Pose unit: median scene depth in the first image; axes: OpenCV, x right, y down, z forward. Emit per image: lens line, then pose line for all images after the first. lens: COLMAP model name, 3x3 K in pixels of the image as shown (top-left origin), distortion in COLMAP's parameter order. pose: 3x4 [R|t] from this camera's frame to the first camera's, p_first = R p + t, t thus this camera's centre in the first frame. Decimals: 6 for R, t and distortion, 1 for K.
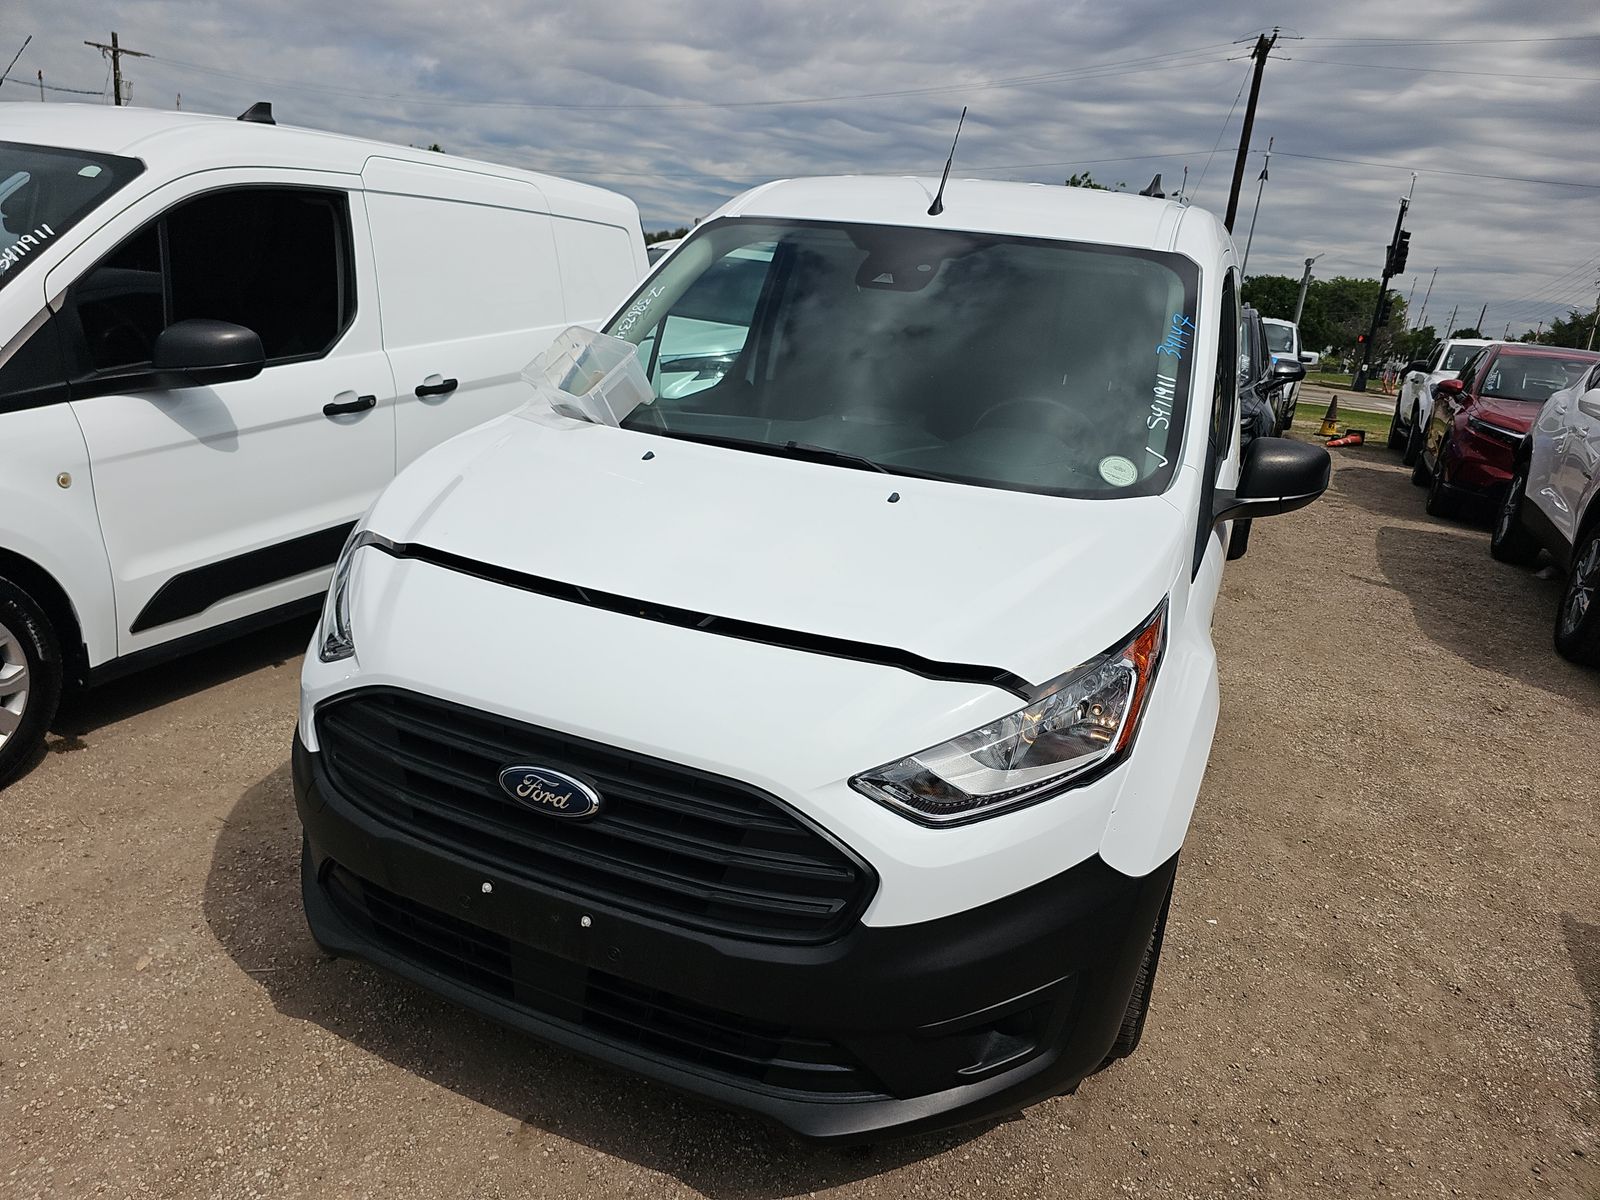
lens RADIAL K [[1075.4, 0, 780.3], [0, 1075.4, 624.8], [0, 0, 1]] dist [0.037316, -0.034434]
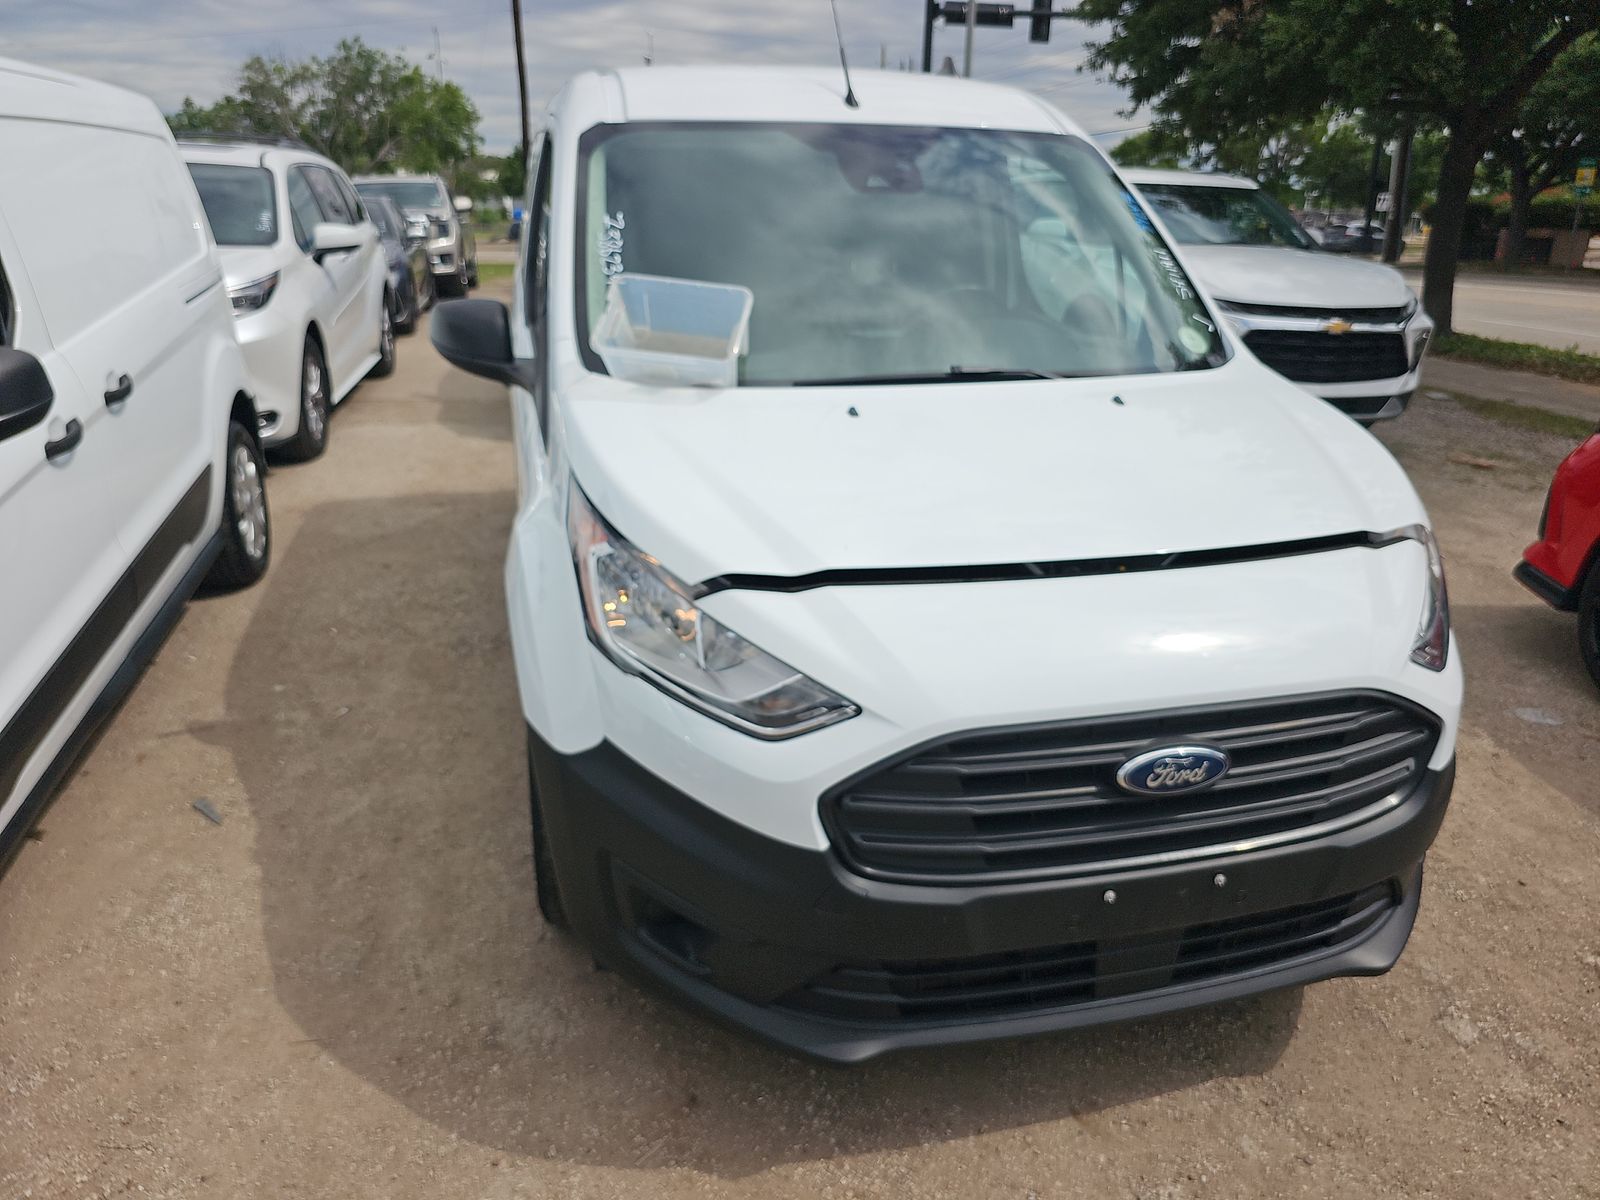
lens RADIAL K [[1075.4, 0, 820.3], [0, 1075.4, 610.1], [0, 0, 1]] dist [0.037316, -0.034434]
pose [[0.796243, -0.296265, 0.527469, -0.669113], [0.246065, 0.955104, 0.165008, -0.155012], [-0.552674, -0.001594, 0.833396, 0.275728]]
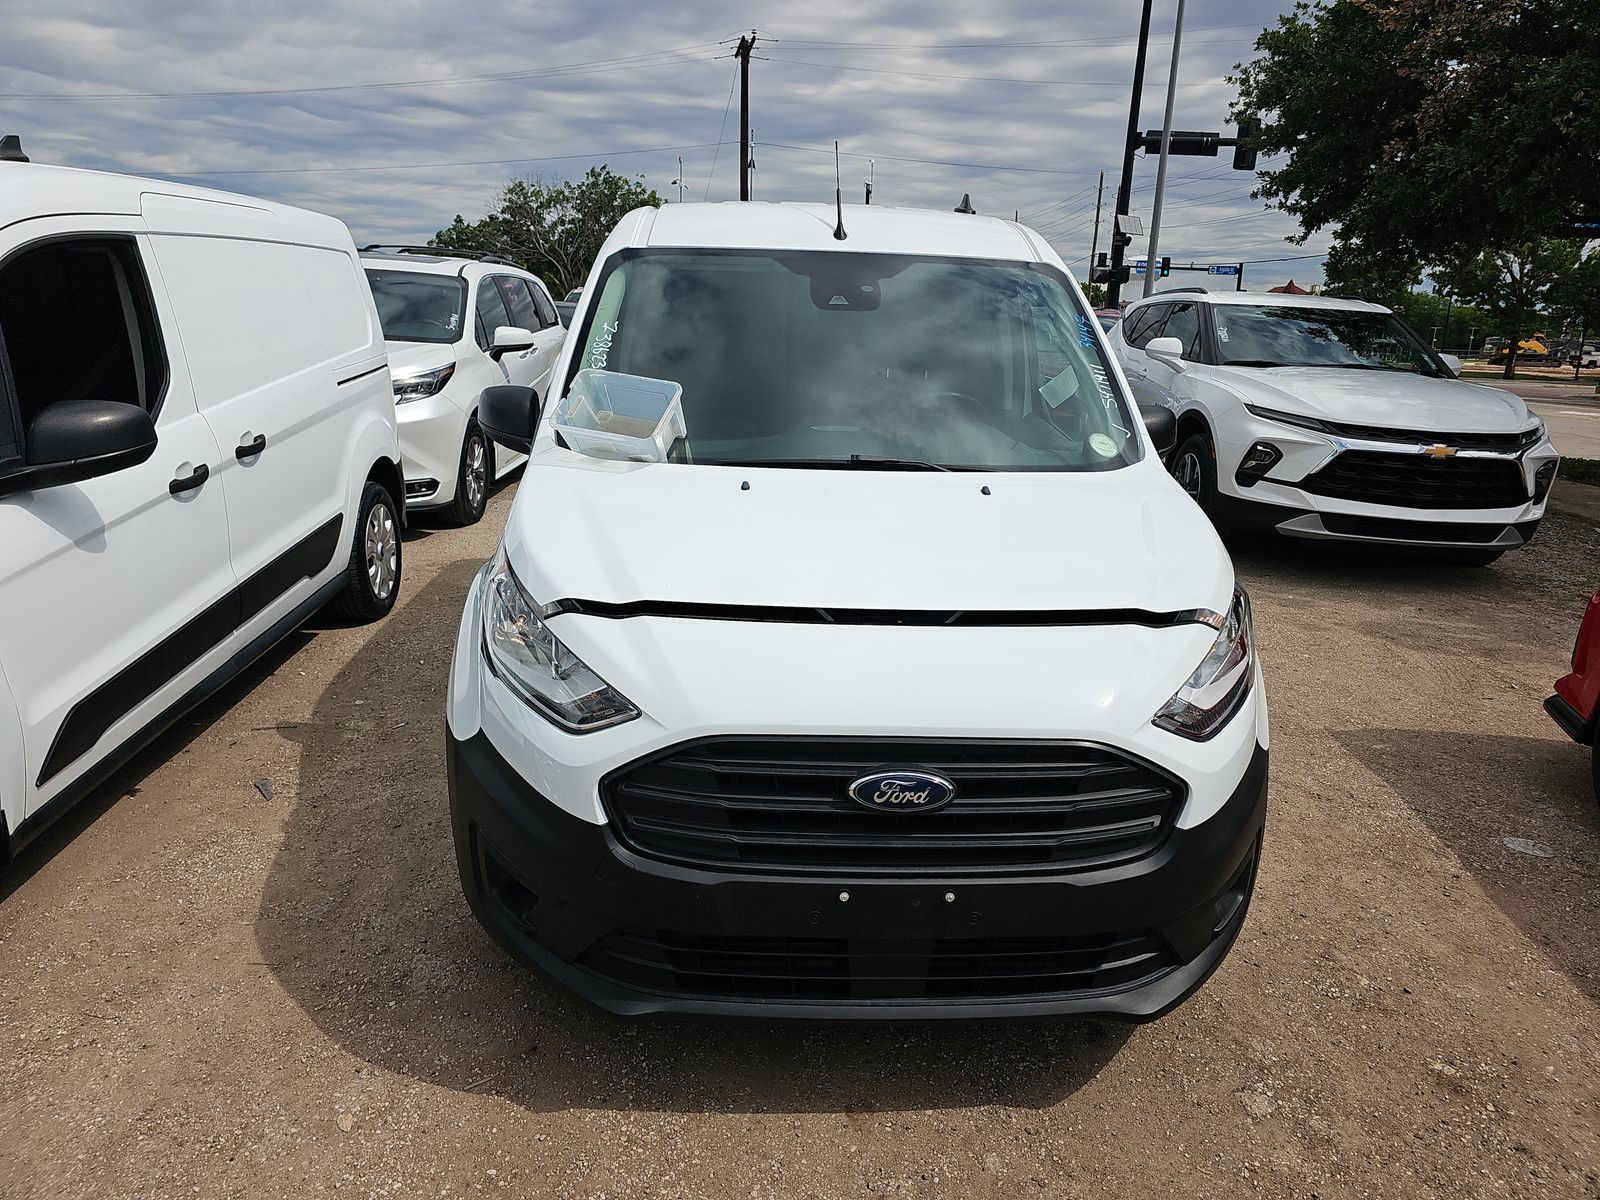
lens RADIAL K [[1075.4, 0, 815.1], [0, 1075.4, 602.2], [0, 0, 1]] dist [0.037316, -0.034434]
pose [[0.899219, -0.179960, 0.398773, -0.509398], [0.183859, 0.982530, 0.028804, -0.062286], [-0.396990, 0.047417, 0.916597, 0.007196]]
